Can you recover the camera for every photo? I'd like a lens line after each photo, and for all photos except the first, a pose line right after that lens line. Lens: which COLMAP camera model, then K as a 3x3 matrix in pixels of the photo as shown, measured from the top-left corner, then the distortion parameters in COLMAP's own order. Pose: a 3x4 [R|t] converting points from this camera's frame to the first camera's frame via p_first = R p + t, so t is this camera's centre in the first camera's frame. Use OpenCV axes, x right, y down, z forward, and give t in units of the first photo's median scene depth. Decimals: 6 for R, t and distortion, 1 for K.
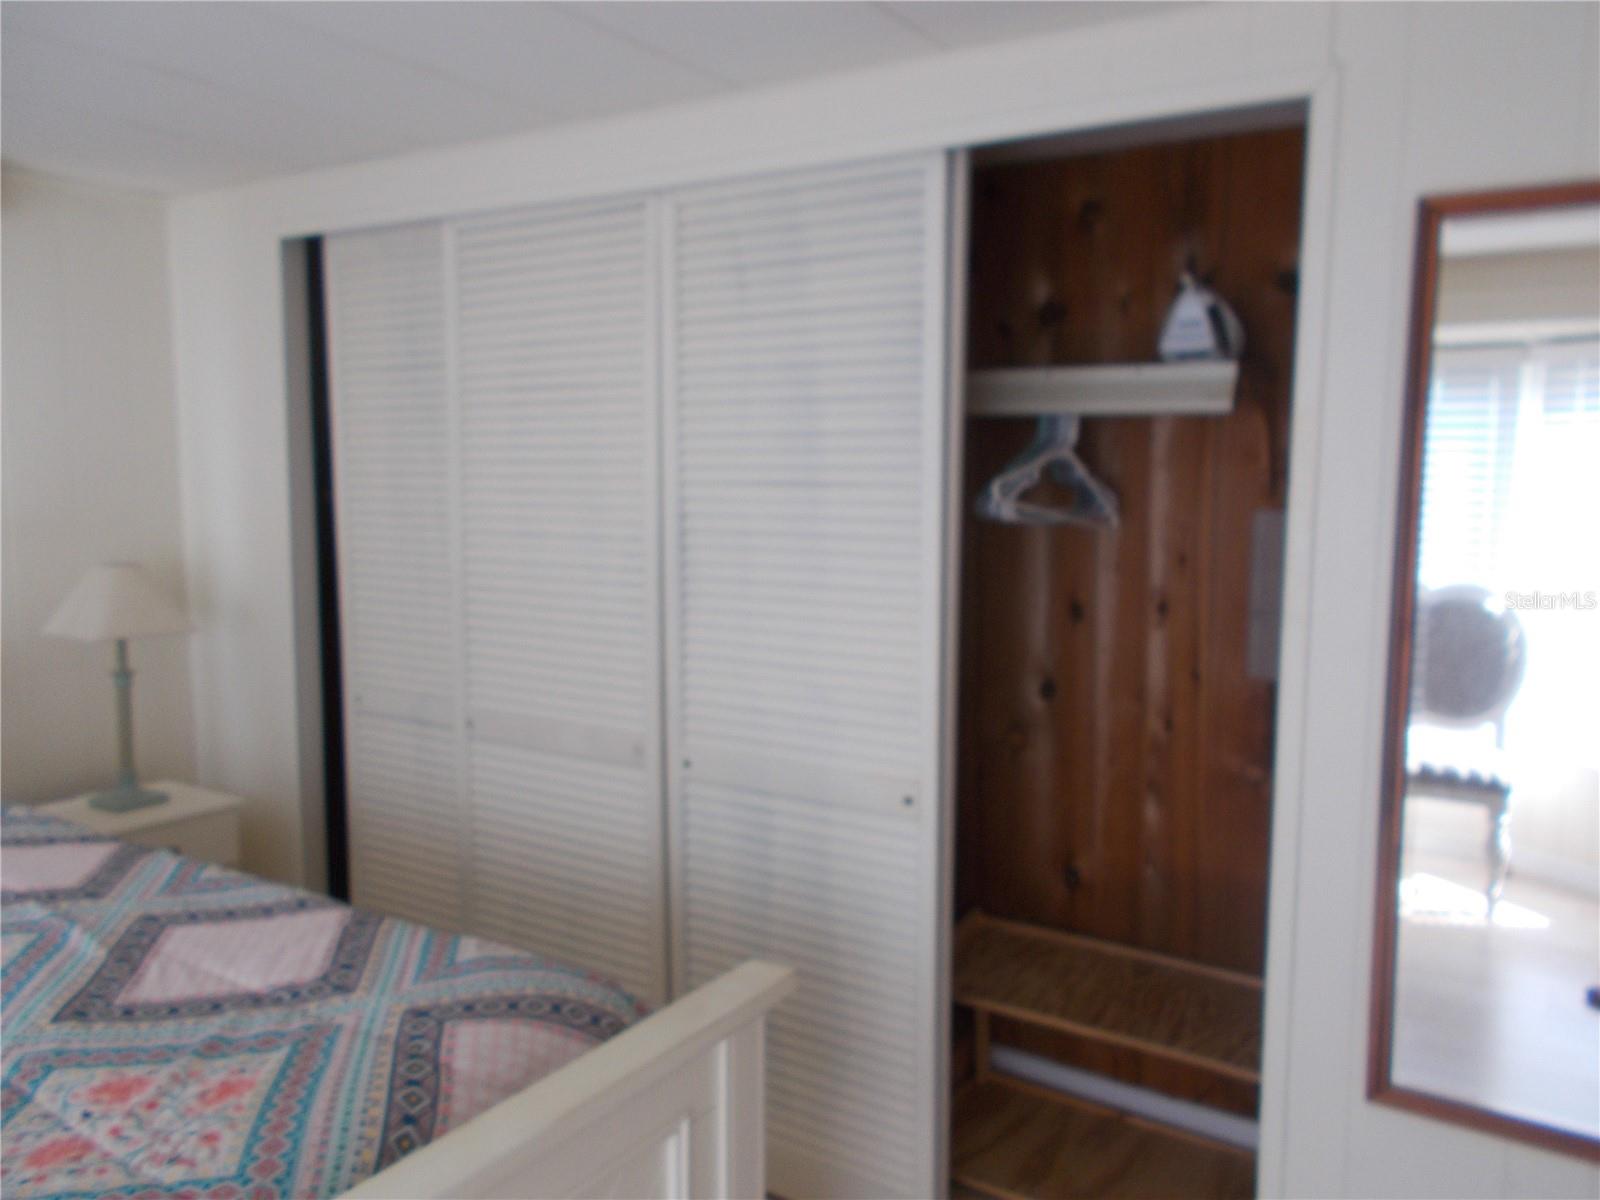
lens RADIAL K [[1252.1, 0, 809.0], [0, 1252.1, 597.9], [0, 0, 1]] dist [0.017436, -0.009032]
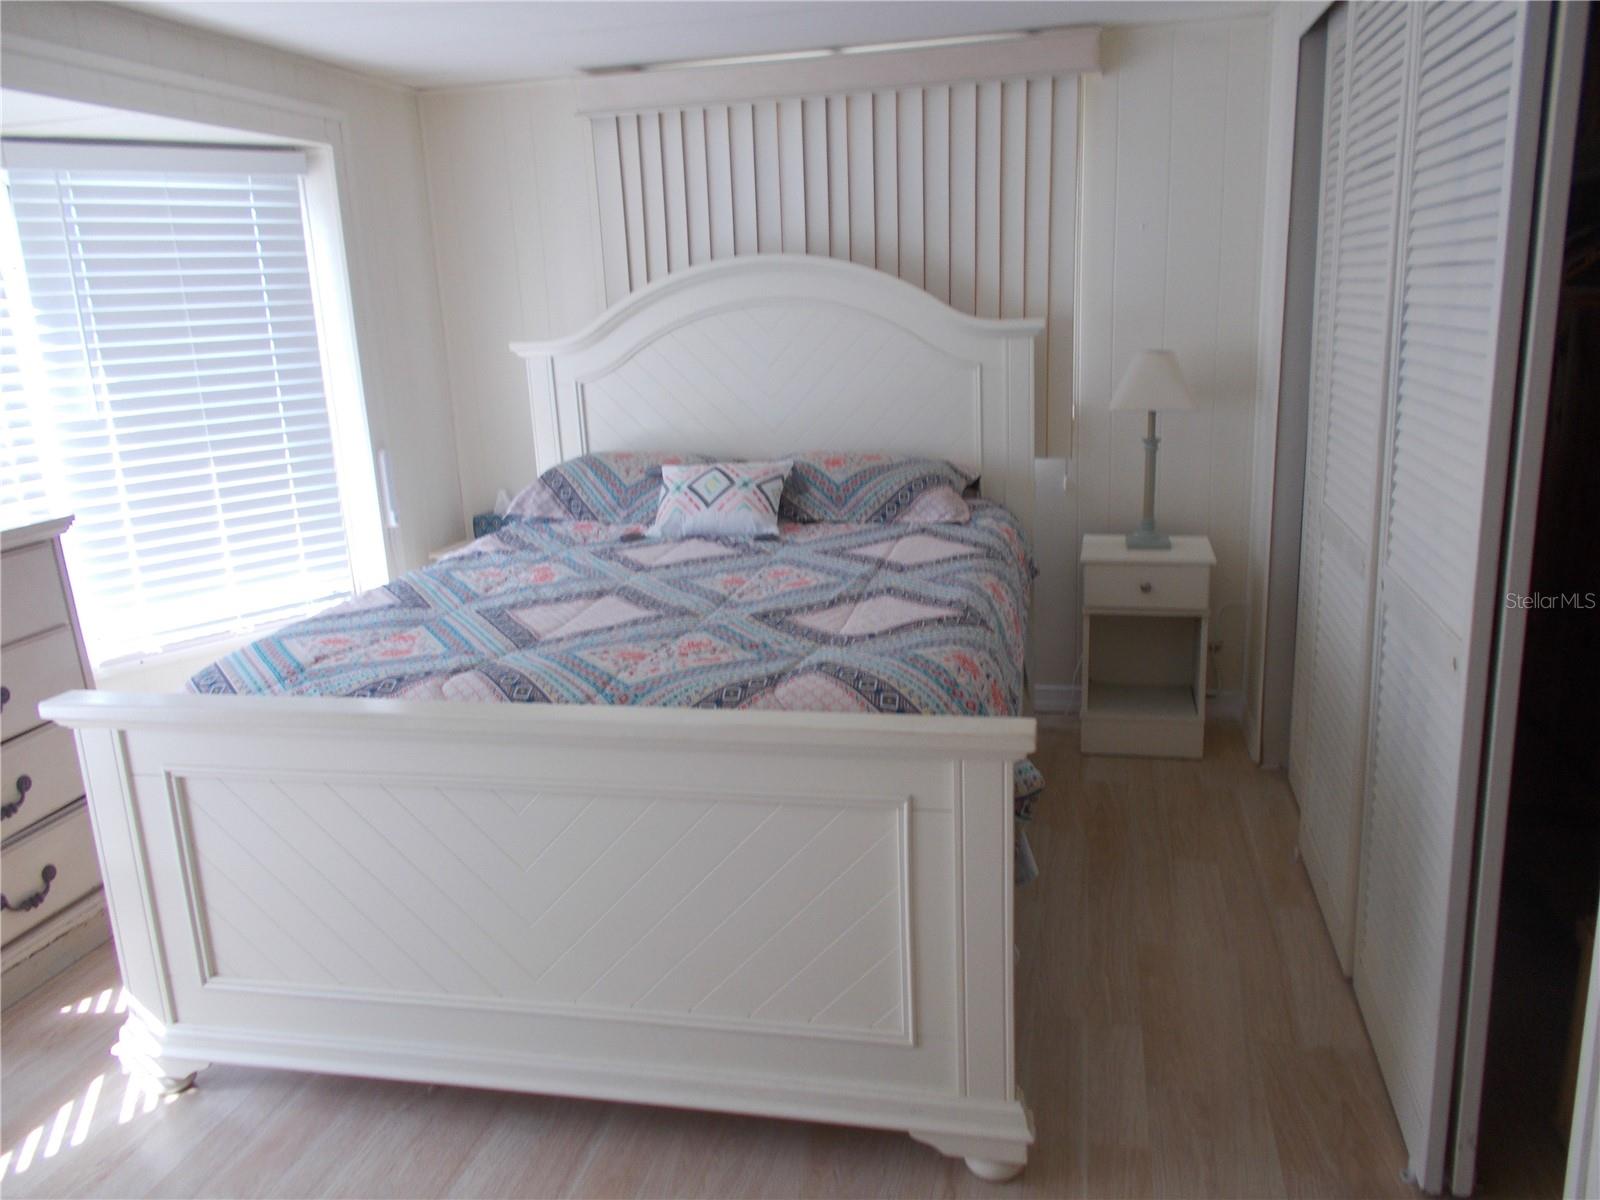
lens RADIAL K [[1252.1, 0, 809.0], [0, 1252.1, 597.9], [0, 0, 1]] dist [0.017436, -0.009032]
pose [[0.348468, 0.203466, -0.914971, 0.960247], [-0.055512, 0.978922, 0.196545, -0.023554], [0.935676, -0.017698, 0.352417, 0.468313]]
